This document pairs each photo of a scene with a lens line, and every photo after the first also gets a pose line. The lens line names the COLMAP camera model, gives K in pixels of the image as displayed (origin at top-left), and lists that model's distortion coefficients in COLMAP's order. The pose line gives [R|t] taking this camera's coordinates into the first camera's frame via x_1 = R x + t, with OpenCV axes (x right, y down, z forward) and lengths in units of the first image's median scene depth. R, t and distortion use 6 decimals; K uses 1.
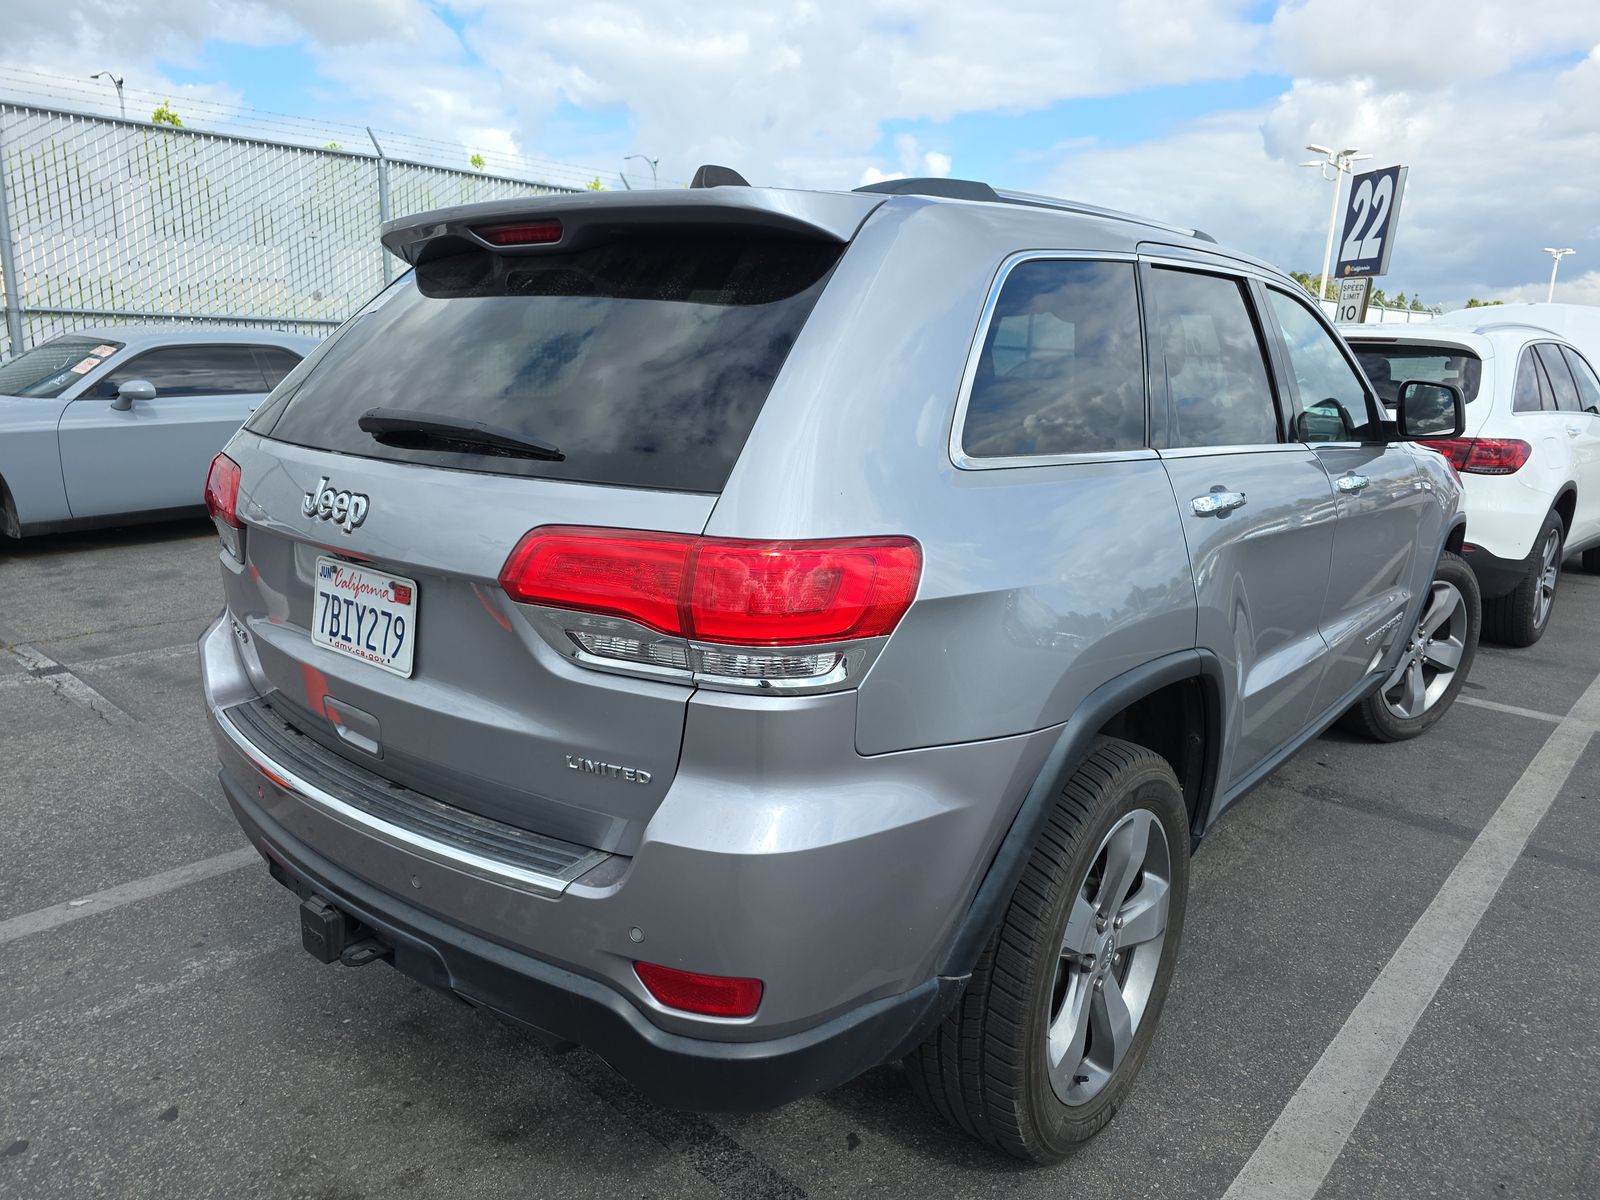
lens RADIAL K [[1092.0, 0, 810.8], [0, 1092.0, 599.7], [0, 0, 1]] dist [0.026148, -0.006126]
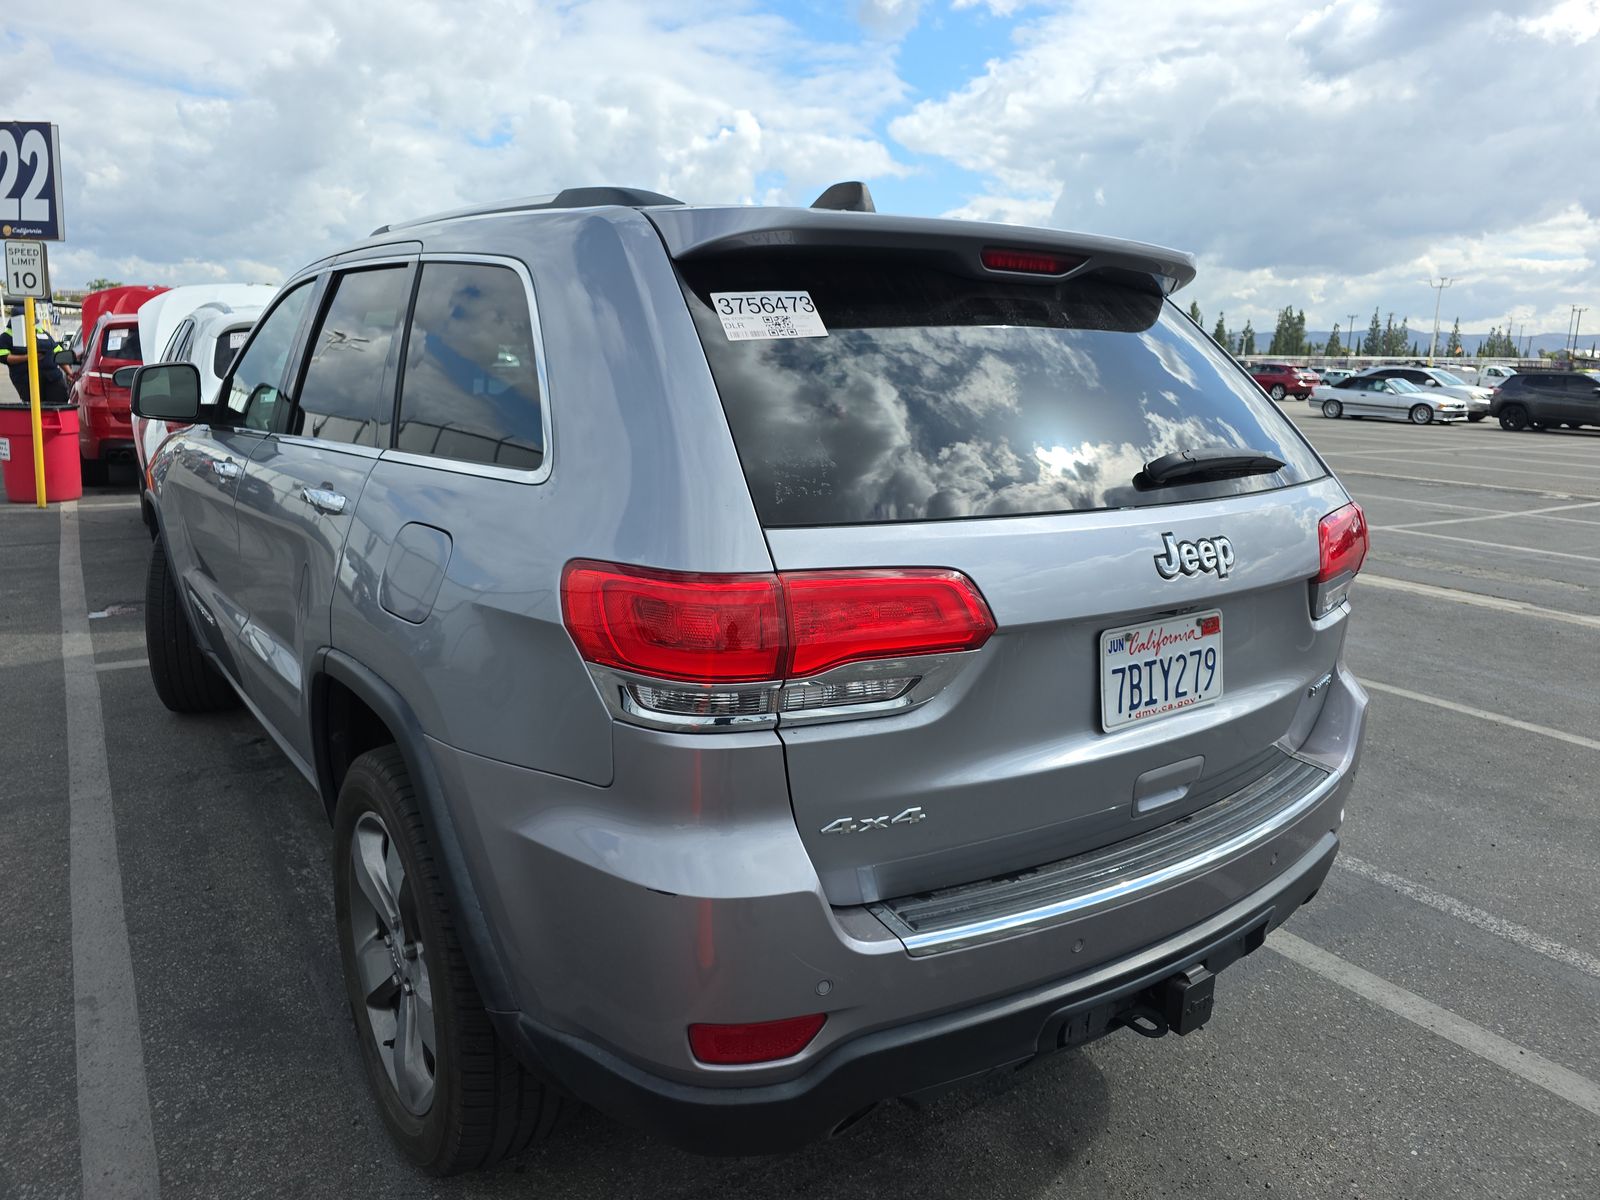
lens RADIAL K [[1092.0, 0, 762.4], [0, 1092.0, 601.8], [0, 0, 1]] dist [0.026148, -0.006126]
pose [[0.267606, -0.231863, 0.935215, -1.346507], [0.197059, 0.963269, 0.182431, -0.278160], [-0.943162, 0.135473, 0.303467, 1.006438]]
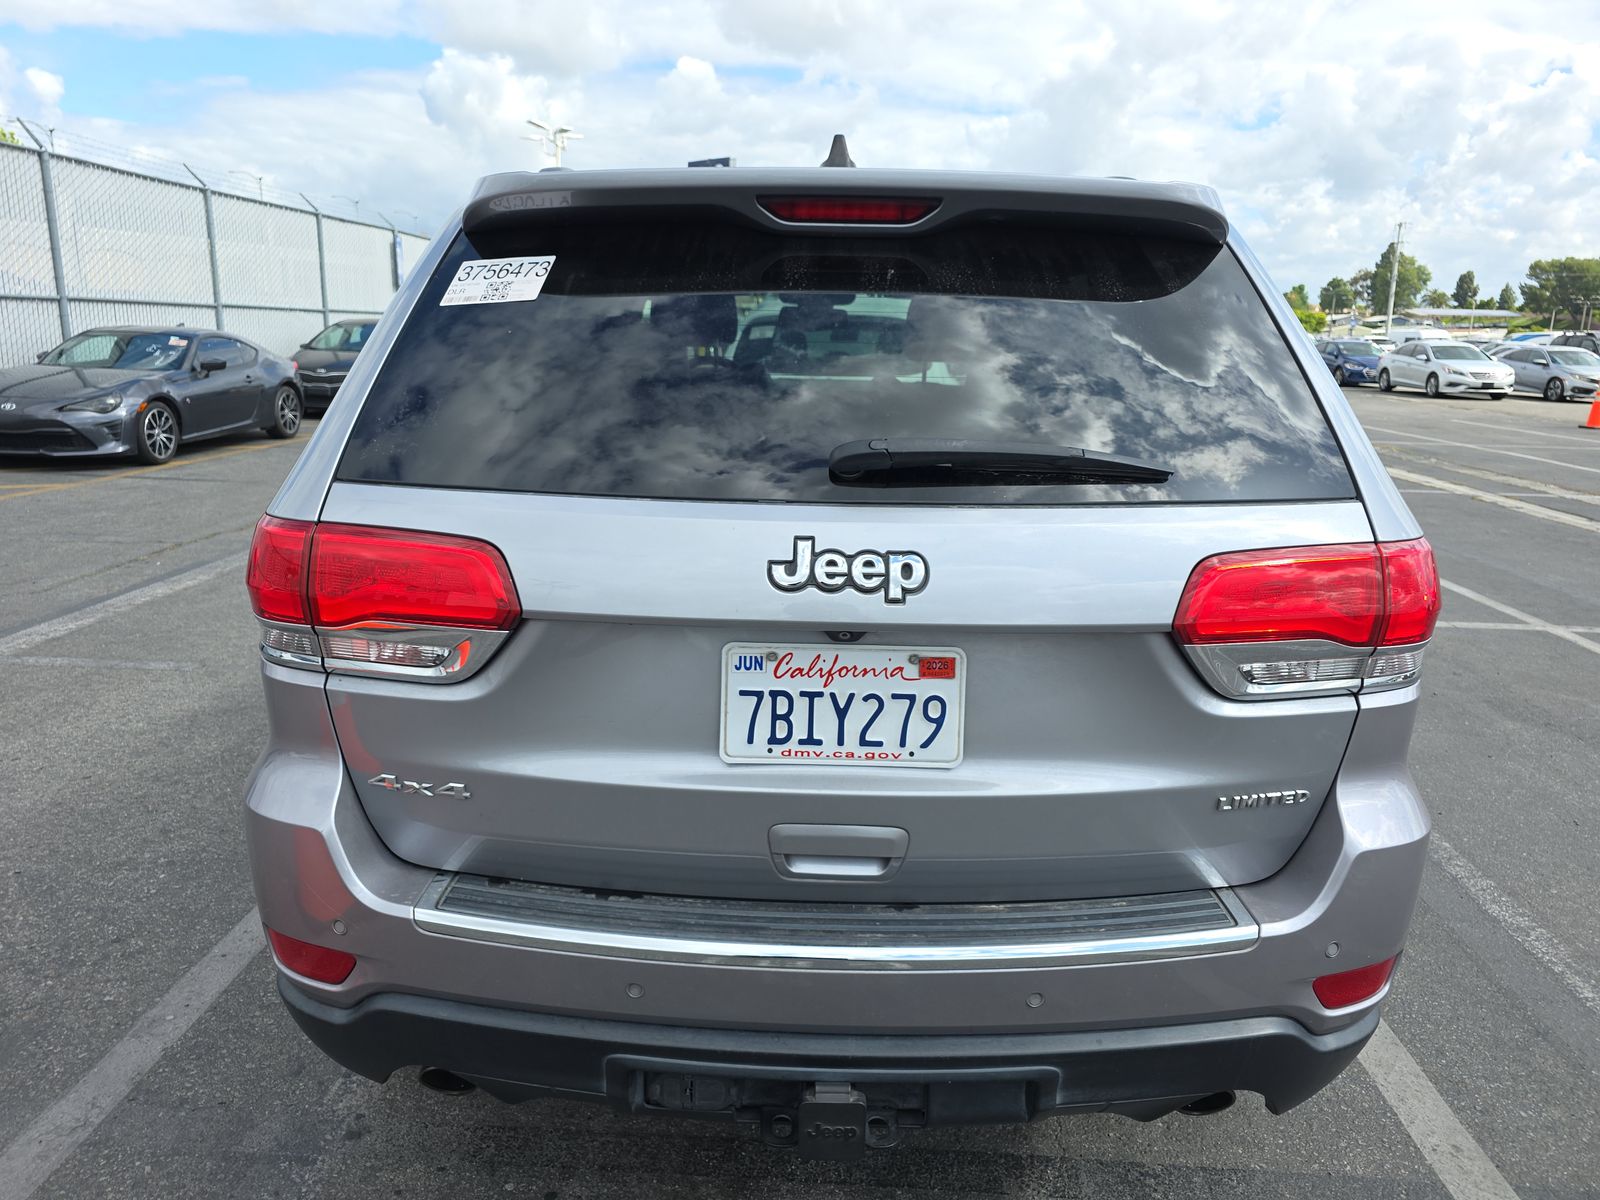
lens RADIAL K [[1092.0, 0, 791.1], [0, 1092.0, 591.3], [0, 0, 1]] dist [0.026148, -0.006126]
pose [[0.781181, -0.153625, 0.605108, -0.870240], [0.138127, 0.987761, 0.072453, -0.124262], [-0.608833, 0.026983, 0.792839, 0.396245]]
